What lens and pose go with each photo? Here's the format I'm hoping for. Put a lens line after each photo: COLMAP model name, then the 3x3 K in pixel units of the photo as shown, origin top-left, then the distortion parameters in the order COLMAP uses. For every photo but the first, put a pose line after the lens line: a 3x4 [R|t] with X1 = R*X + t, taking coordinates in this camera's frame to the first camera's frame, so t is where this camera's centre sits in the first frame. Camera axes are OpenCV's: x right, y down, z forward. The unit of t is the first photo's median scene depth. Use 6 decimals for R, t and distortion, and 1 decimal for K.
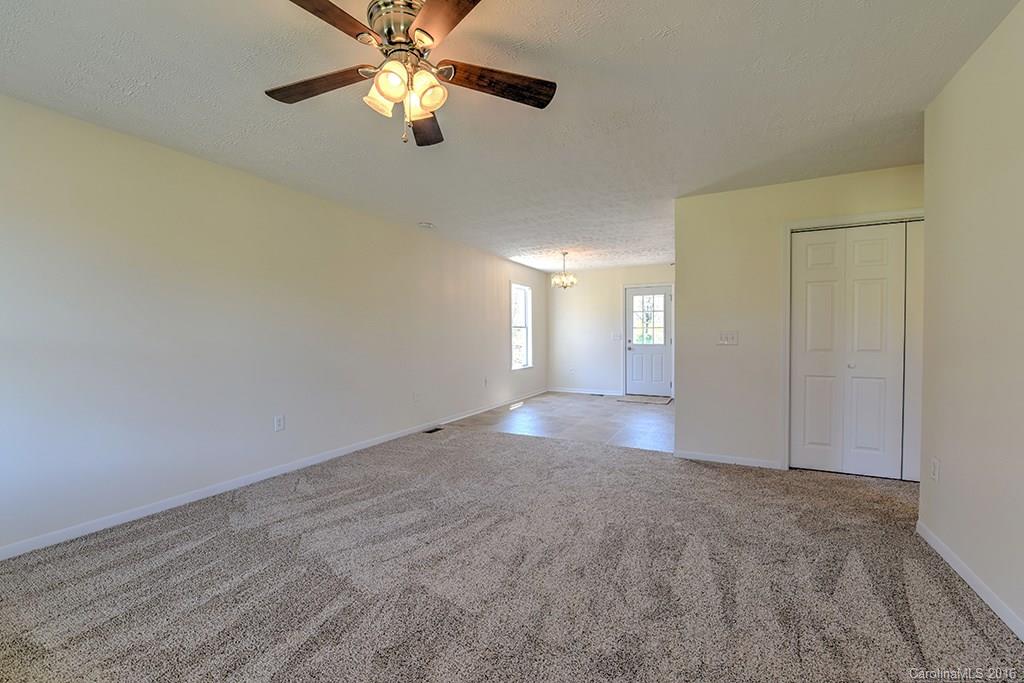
lens RADIAL K [[410.5, 0, 510.0], [0, 410.5, 345.3], [0, 0, 1]] dist [-0.015308, -0.000916]
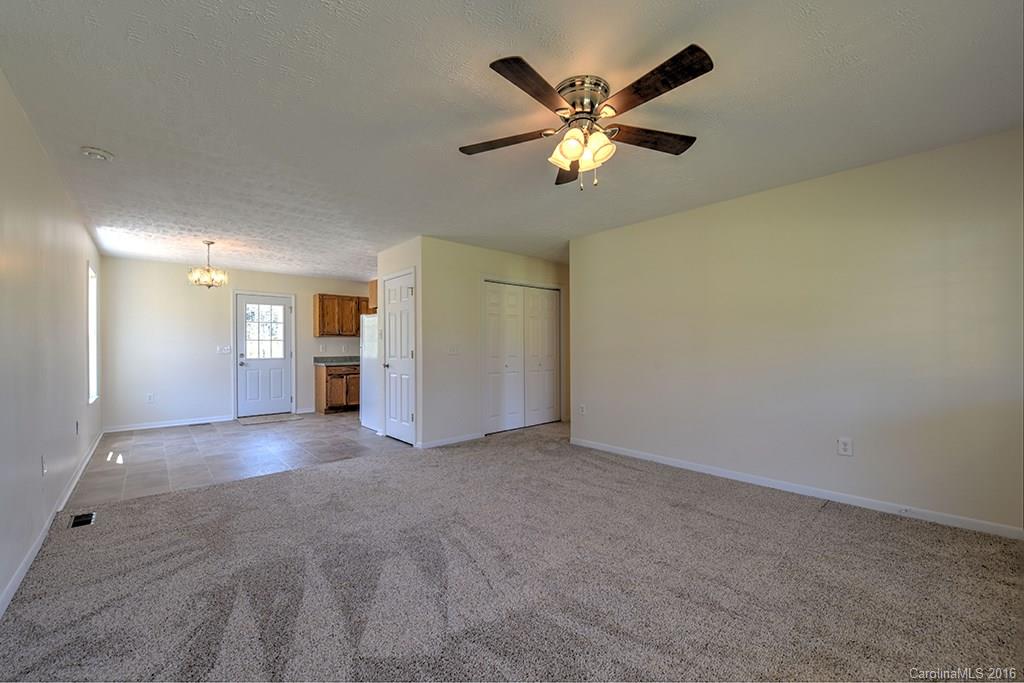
lens RADIAL K [[410.5, 0, 510.0], [0, 410.5, 345.3], [0, 0, 1]] dist [-0.015308, -0.000916]
pose [[0.339987, 0.007700, 0.940399, -0.469094], [0.024353, 0.999559, -0.016989, -0.003744], [-0.940115, 0.028677, 0.339650, 0.248876]]
